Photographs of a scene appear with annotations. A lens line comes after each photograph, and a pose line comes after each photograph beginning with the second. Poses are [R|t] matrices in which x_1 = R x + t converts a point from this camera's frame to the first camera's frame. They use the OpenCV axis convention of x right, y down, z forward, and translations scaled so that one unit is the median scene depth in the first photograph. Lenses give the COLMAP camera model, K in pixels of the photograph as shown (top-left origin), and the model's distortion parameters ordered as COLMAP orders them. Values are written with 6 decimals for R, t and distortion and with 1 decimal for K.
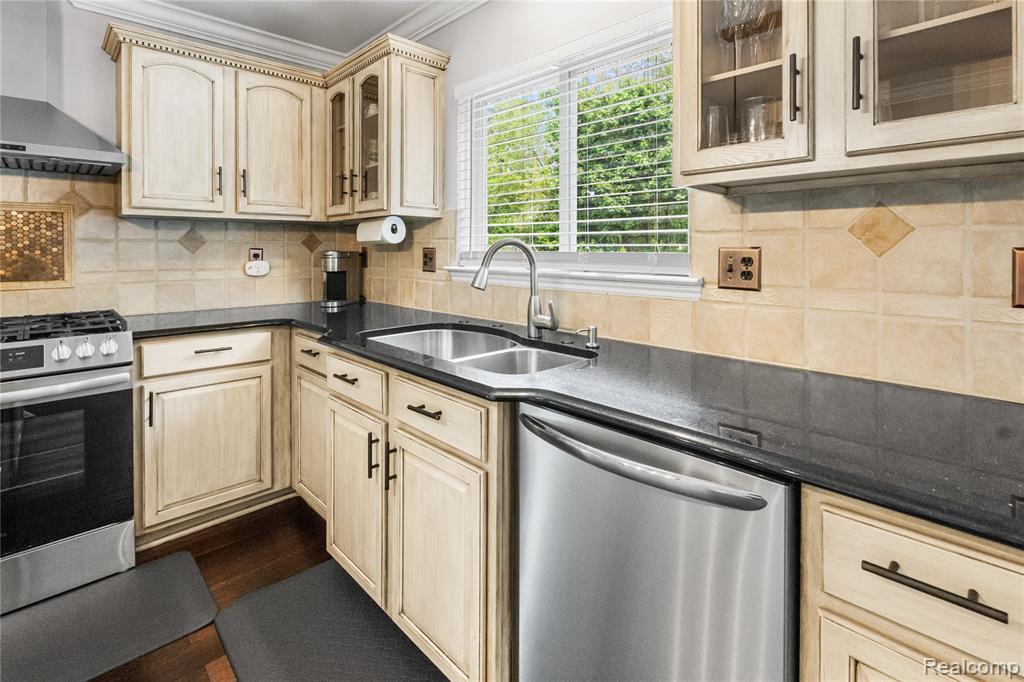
lens RADIAL K [[487.4, 0, 492.3], [0, 487.4, 249.2], [0, 0, 1]] dist [0.001078, -0.001804]
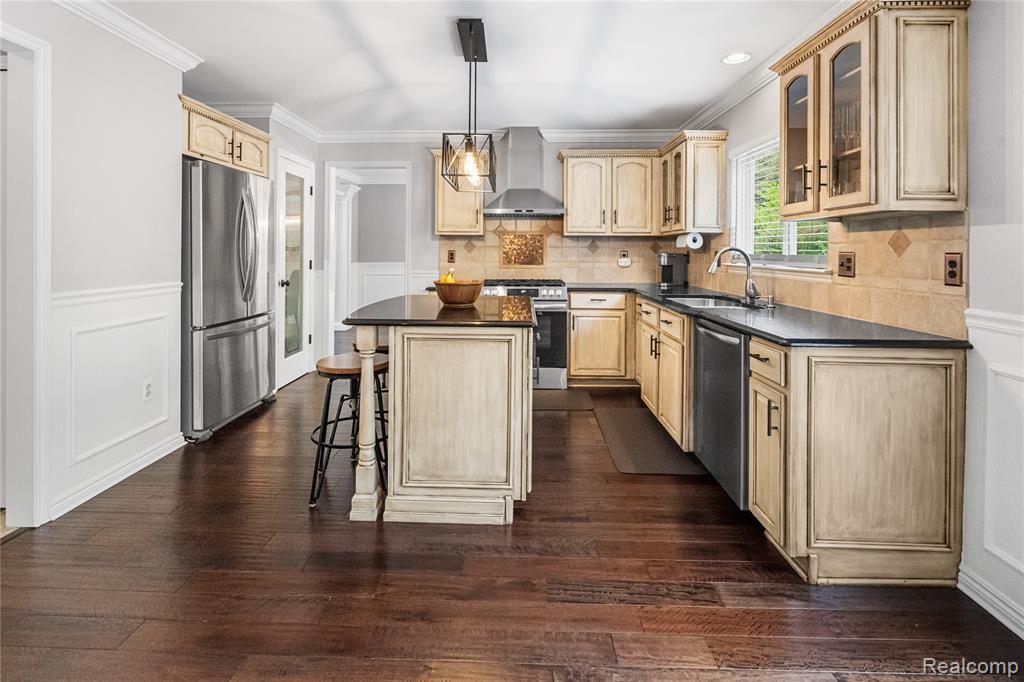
lens RADIAL K [[458.1, 0, 519.4], [0, 458.1, 255.4], [0, 0, 1]] dist [-0.009848, 0.002393]
pose [[0.729169, 0.011391, -0.684239, 0.488338], [-0.006481, 0.999932, 0.009741, -0.000139], [0.684303, -0.002669, 0.729193, -0.618218]]
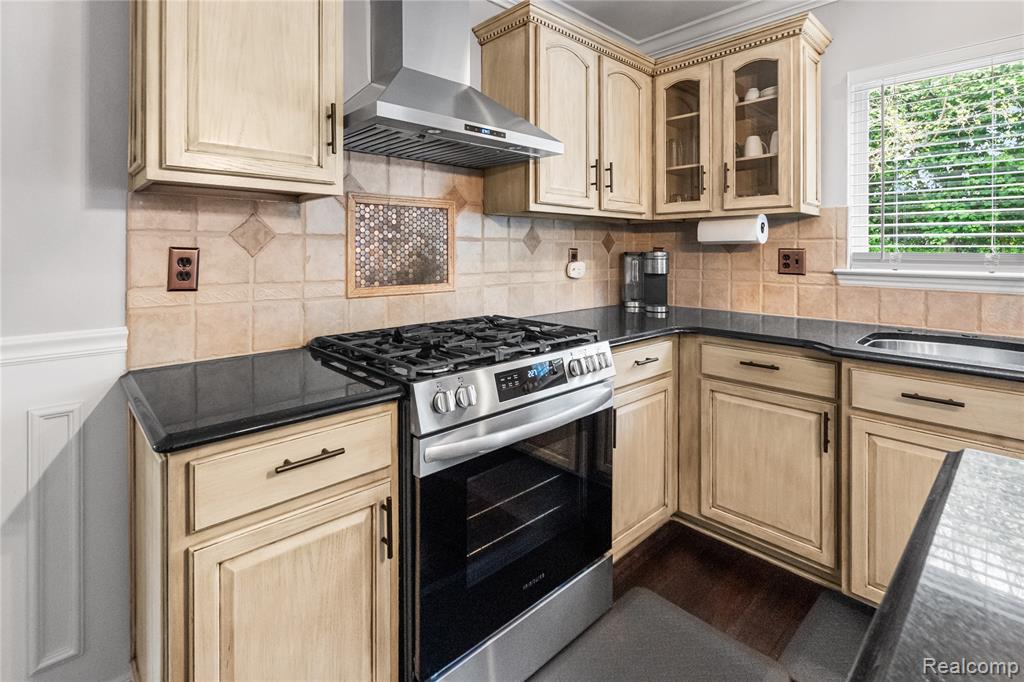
lens RADIAL K [[487.4, 0, 504.2], [0, 487.4, 248.5], [0, 0, 1]] dist [0.001078, -0.001804]
pose [[0.999911, 0.003237, -0.012936, -0.765496], [-0.003268, 0.999992, -0.002367, 0.001222], [0.012928, 0.002409, 0.999914, 0.088528]]
